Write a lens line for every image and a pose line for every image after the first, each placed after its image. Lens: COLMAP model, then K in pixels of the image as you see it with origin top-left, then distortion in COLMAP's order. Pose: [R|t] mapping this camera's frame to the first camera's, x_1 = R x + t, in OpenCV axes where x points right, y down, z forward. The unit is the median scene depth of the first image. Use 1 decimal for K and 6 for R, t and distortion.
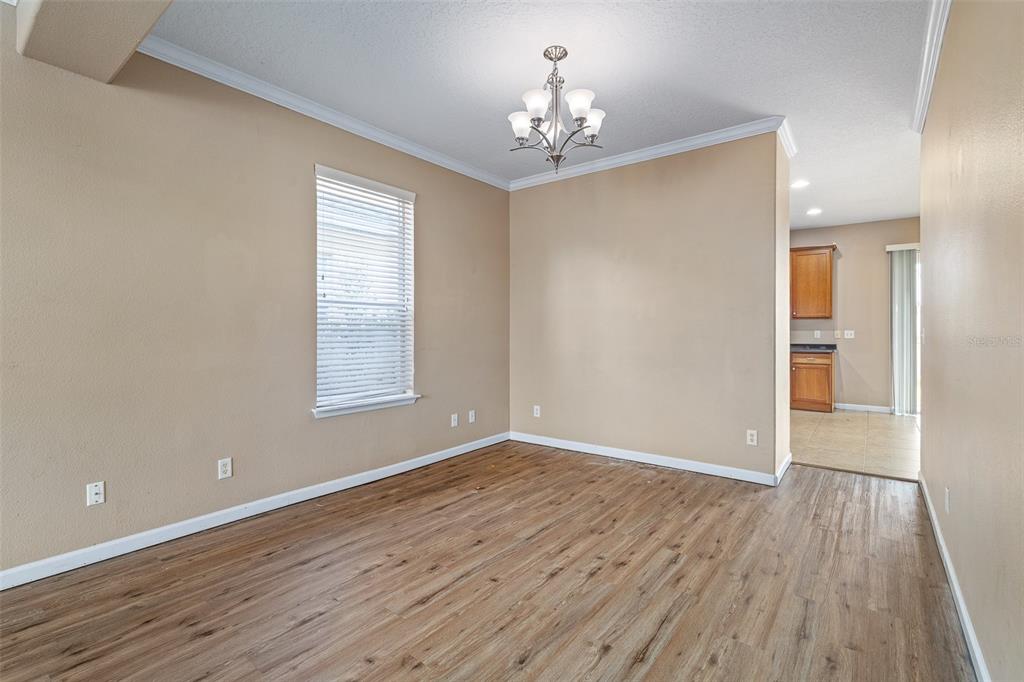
lens RADIAL K [[466.6, 0, 513.6], [0, 466.6, 333.5], [0, 0, 1]] dist [-0.007916, 0.002144]
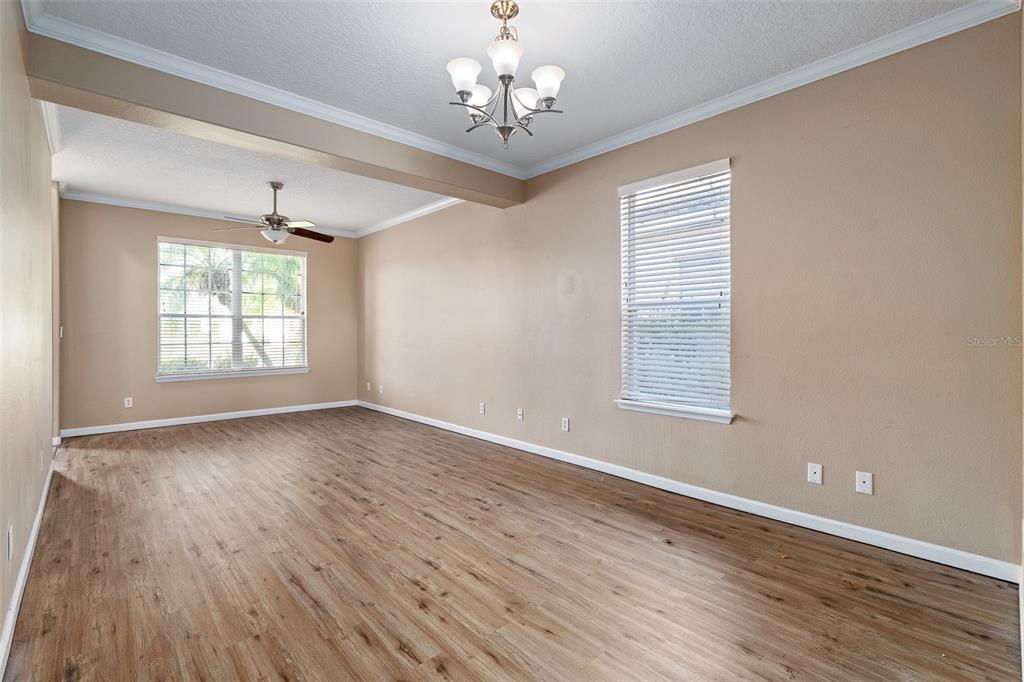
lens RADIAL K [[466.6, 0, 515.9], [0, 466.6, 323.0], [0, 0, 1]] dist [-0.007916, 0.002144]
pose [[-0.166037, -0.016713, -0.985978, 0.716820], [-0.004601, 0.999859, -0.016173, -0.007345], [0.986109, 0.001851, -0.166091, 0.888795]]
